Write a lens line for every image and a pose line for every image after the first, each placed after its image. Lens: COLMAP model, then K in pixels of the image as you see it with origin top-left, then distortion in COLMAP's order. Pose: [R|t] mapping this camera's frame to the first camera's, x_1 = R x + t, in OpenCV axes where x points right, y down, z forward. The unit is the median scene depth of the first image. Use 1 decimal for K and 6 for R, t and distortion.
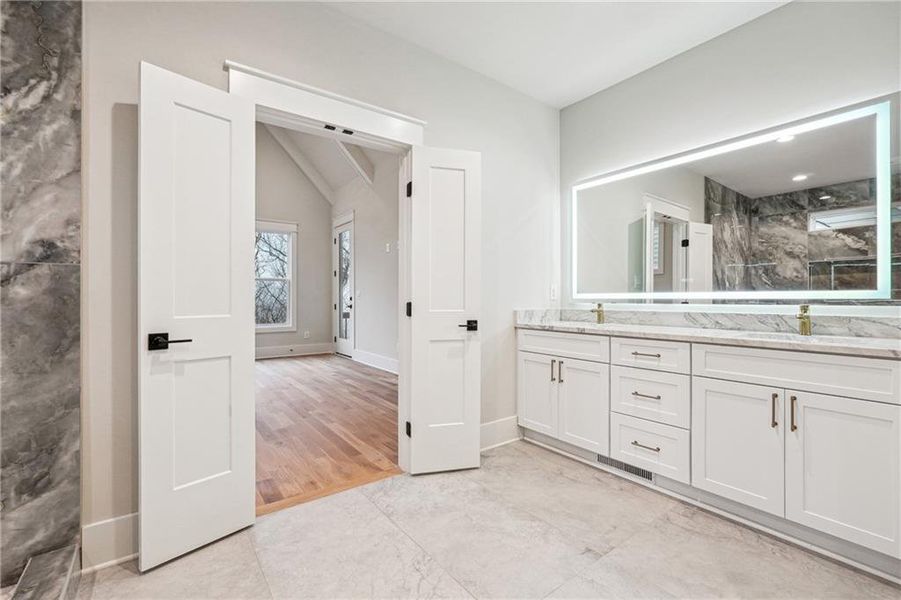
lens RADIAL K [[387.8, 0, 438.6], [0, 387.8, 306.9], [0, 0, 1]] dist [-0.009098, 0.000504]
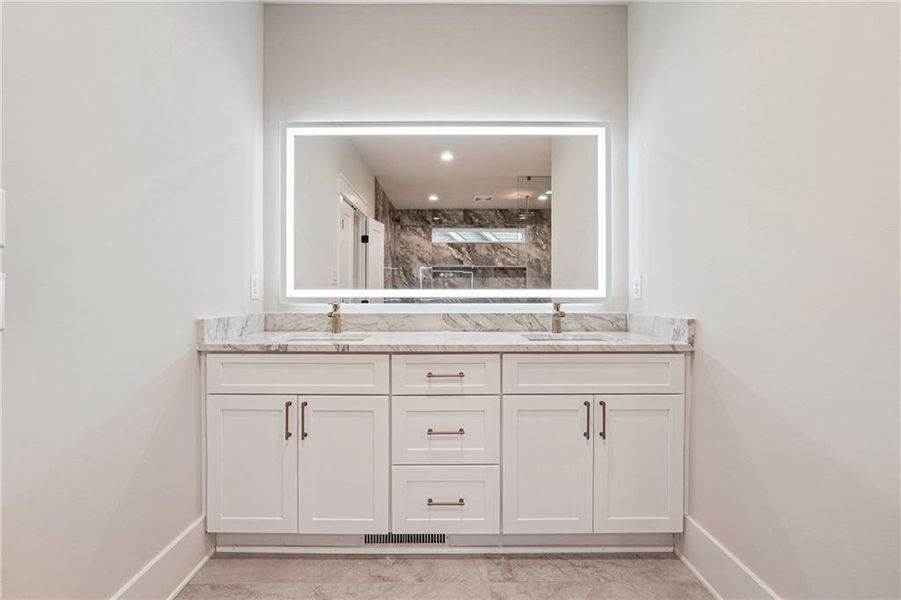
lens RADIAL K [[382.4, 0, 449.0], [0, 382.4, 298.5], [0, 0, 1]] dist [-0.007597, 0.000172]
pose [[0.578846, -0.005552, 0.815418, -0.029098], [0.017756, 0.999826, -0.005797, -0.011124], [-0.815244, 0.017834, 0.578843, 0.418609]]
